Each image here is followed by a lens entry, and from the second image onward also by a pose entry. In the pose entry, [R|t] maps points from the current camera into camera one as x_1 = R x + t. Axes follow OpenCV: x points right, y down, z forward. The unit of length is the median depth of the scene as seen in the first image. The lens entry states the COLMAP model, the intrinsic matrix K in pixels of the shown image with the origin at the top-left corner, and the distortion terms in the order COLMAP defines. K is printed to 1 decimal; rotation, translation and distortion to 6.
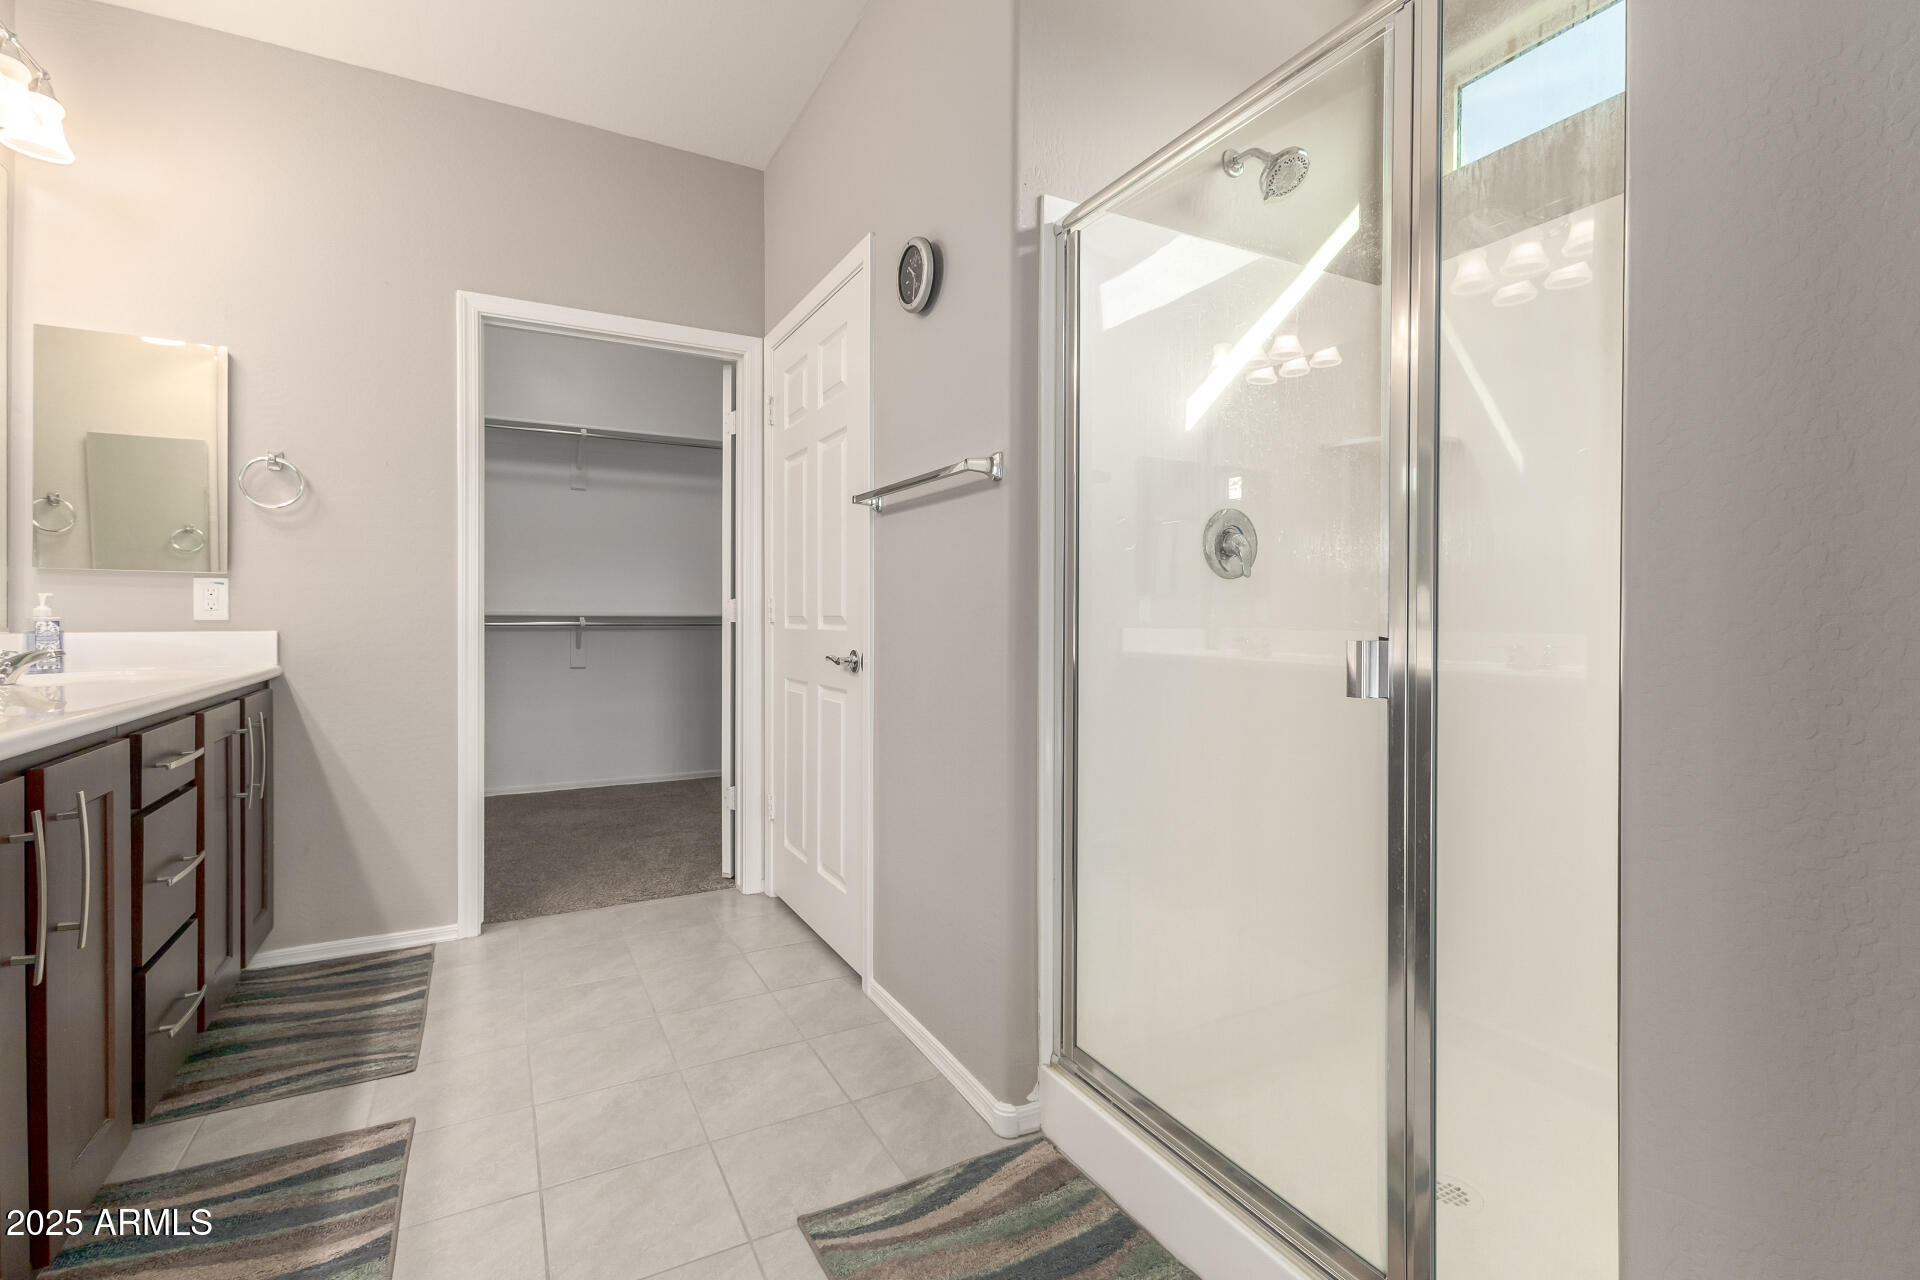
lens RADIAL K [[822.4, 0, 957.7], [0, 822.4, 628.7], [0, 0, 1]] dist [0.007685, -0.001821]
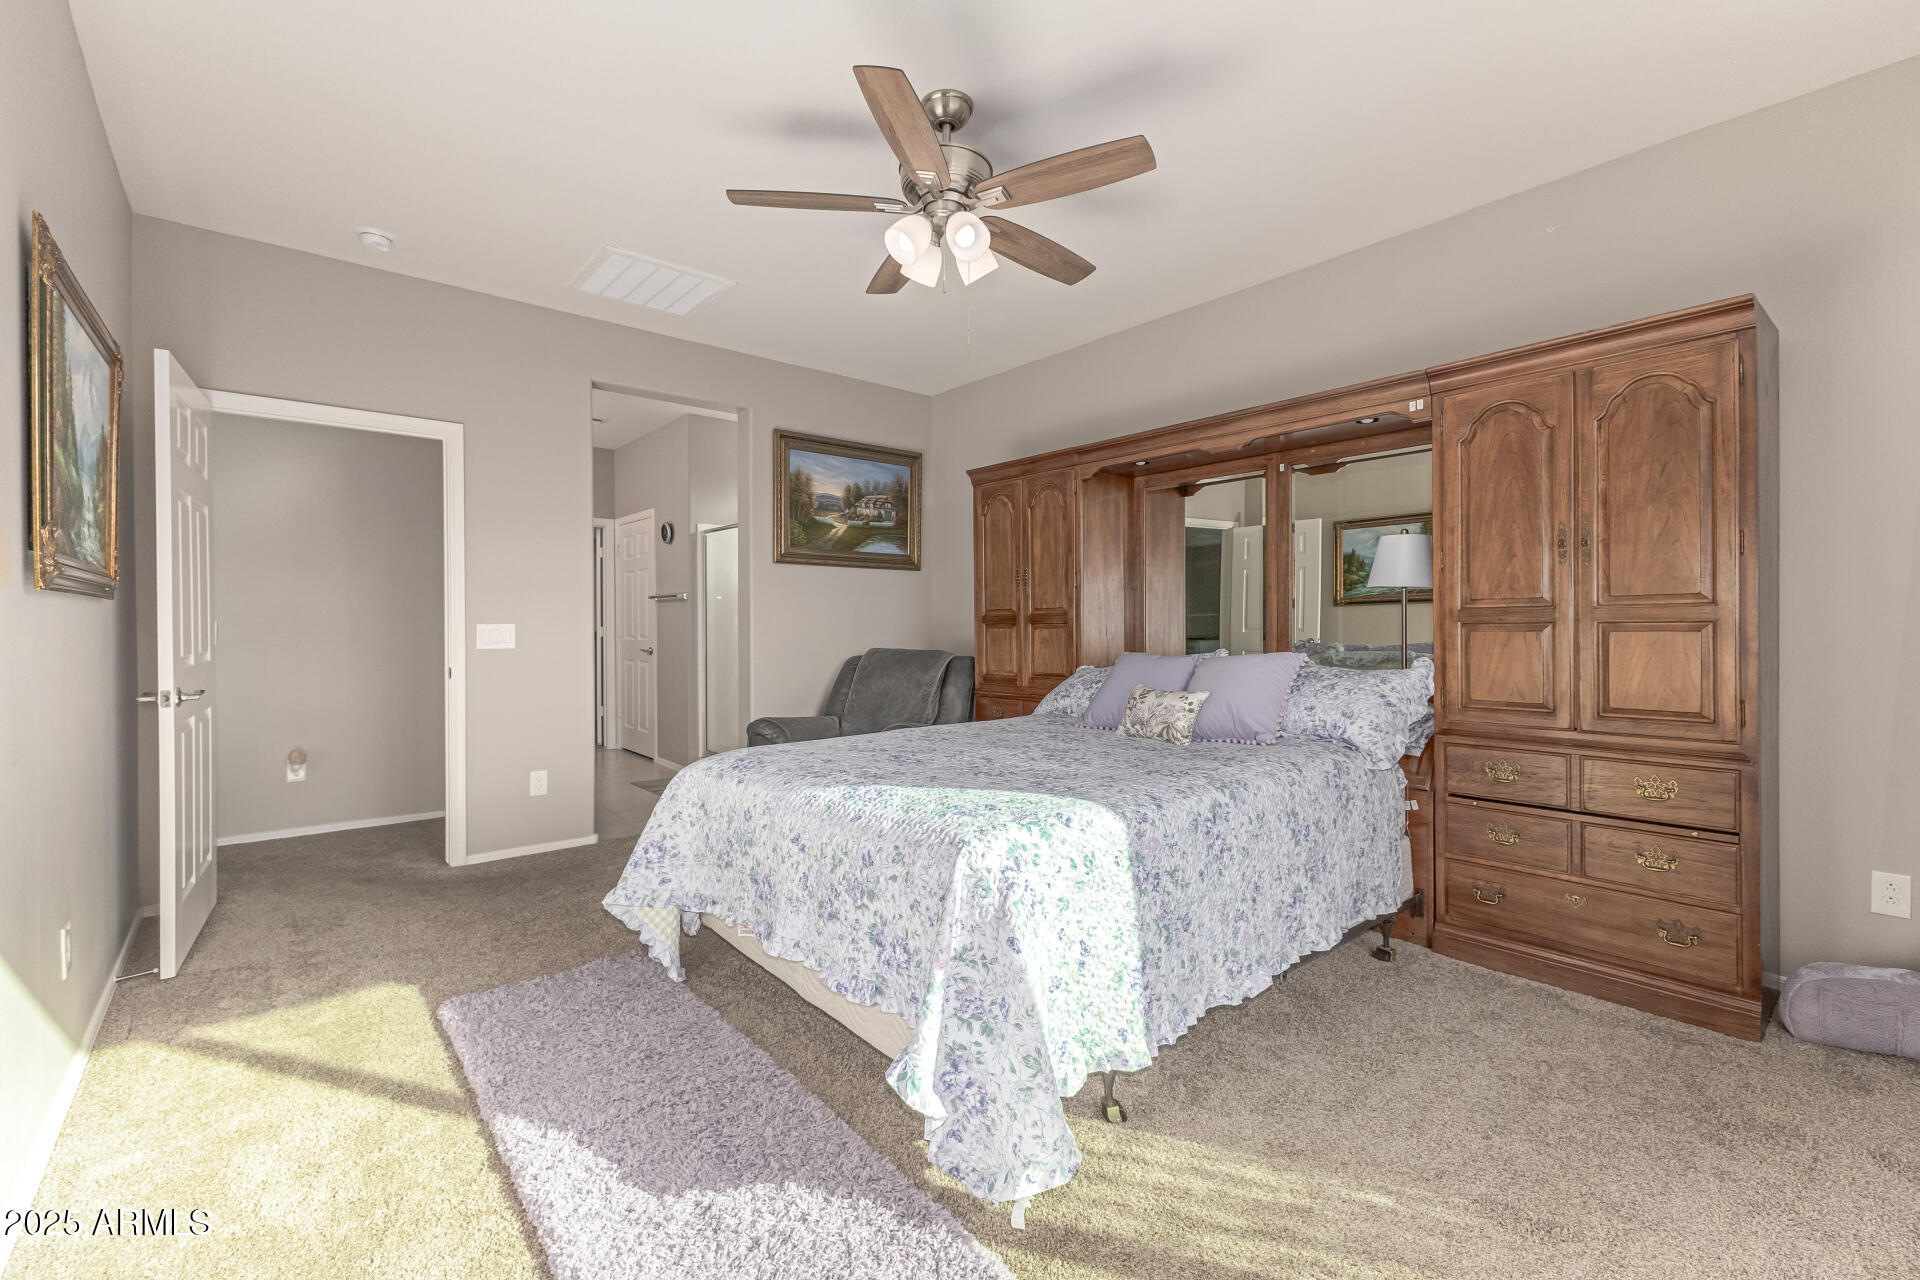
lens RADIAL K [[822.4, 0, 956.5], [0, 822.4, 633.0], [0, 0, 1]] dist [0.007685, -0.001821]
pose [[0.984518, -0.010309, 0.174978, 0.447627], [0.010451, 0.999945, 0.000112, -0.015550], [-0.174970, 0.001718, 0.984572, -2.131443]]
